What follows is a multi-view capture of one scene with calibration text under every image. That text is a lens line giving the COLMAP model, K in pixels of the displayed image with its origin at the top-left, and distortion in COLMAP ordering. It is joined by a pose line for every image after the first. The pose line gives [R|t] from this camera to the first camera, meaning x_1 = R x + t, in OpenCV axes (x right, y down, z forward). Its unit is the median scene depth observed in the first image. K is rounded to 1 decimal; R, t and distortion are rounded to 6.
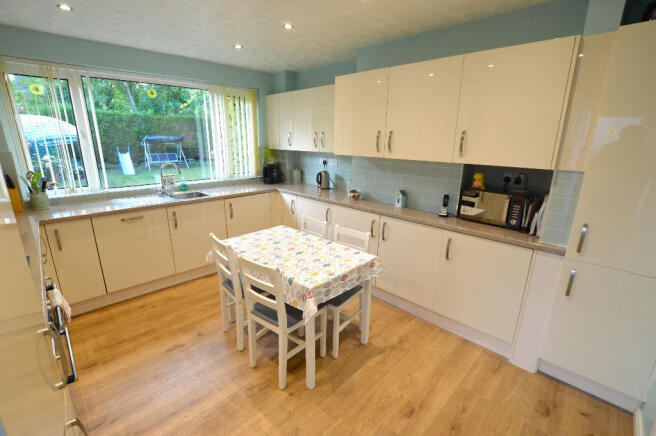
lens RADIAL K [[293.6, 0, 329.4], [0, 293.6, 219.2], [0, 0, 1]] dist [-0.013210, 0.000312]
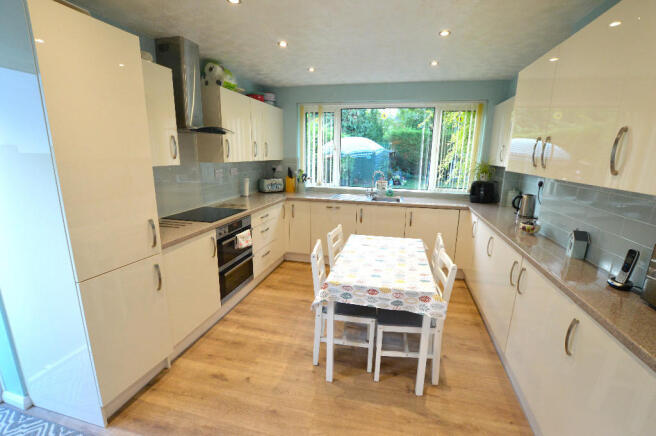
lens RADIAL K [[293.6, 0, 329.4], [0, 293.6, 219.2], [0, 0, 1]] dist [-0.013210, 0.000312]
pose [[0.530852, 0.188847, -0.826155, 0.561498], [-0.240662, 0.968314, 0.066703, -0.043067], [0.812575, 0.163414, 0.559480, 0.257073]]
